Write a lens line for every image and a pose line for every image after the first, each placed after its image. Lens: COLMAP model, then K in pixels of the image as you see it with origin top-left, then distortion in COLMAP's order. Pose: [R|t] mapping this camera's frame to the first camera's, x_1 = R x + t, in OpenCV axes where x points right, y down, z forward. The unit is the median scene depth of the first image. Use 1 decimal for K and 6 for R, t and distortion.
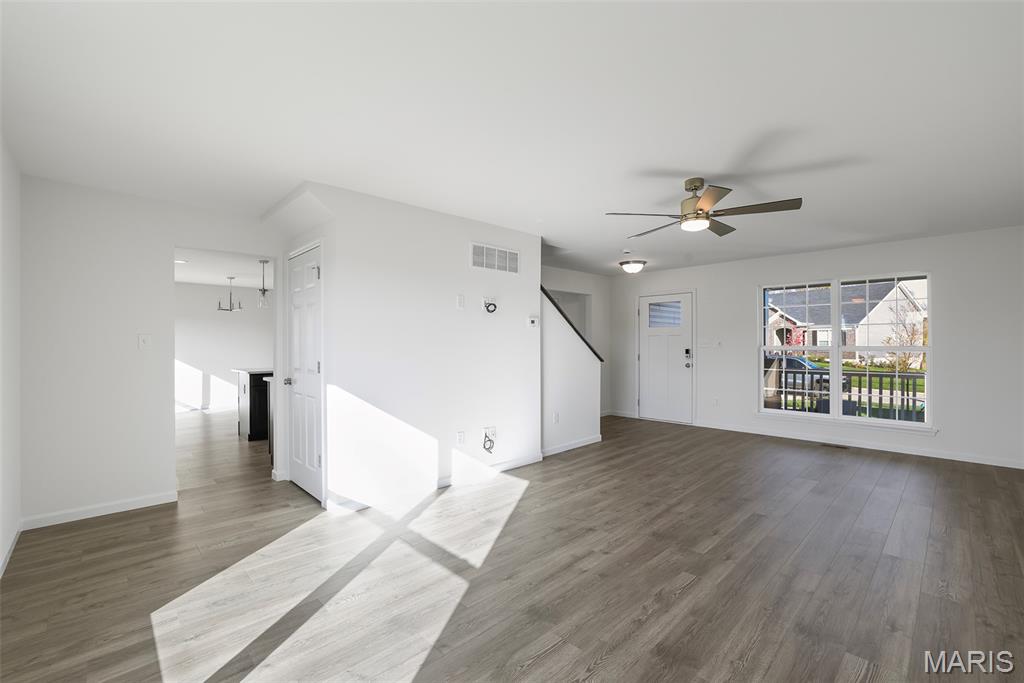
lens RADIAL K [[442.7, 0, 512.0], [0, 442.7, 341.5], [0, 0, 1]] dist [-0.046920, 0.017383]
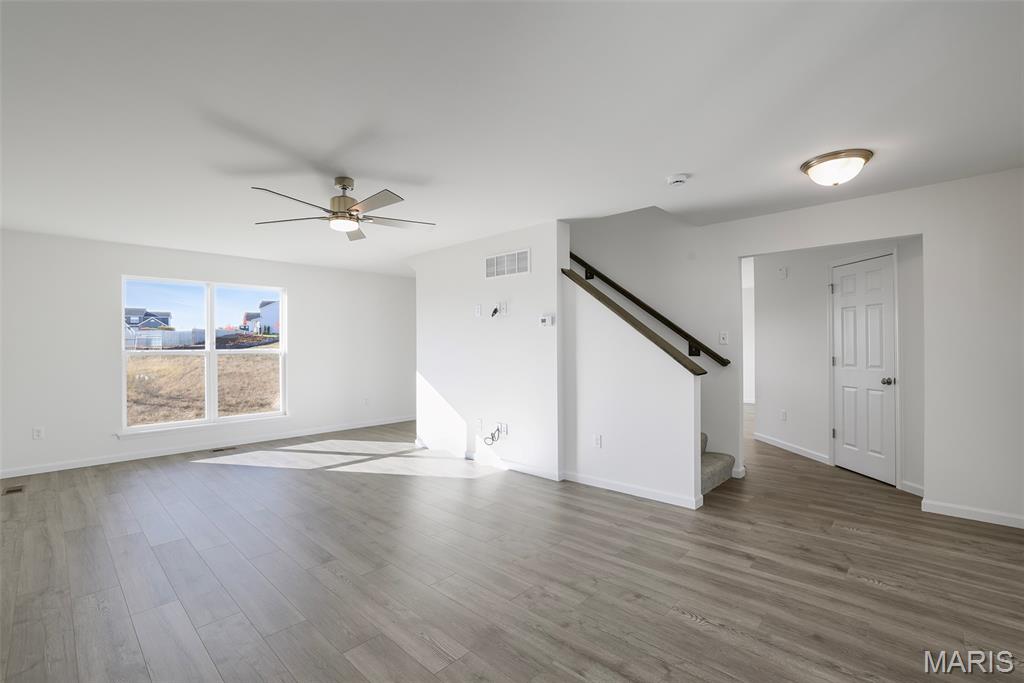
lens RADIAL K [[452.7, 0, 508.4], [0, 452.7, 348.4], [0, 0, 1]] dist [-0.050968, 0.019518]
pose [[0.047951, 0.008832, -0.998811, 1.061132], [0.005724, 0.999942, 0.009117, 0.001905], [0.998833, -0.006155, 0.047897, 0.978057]]
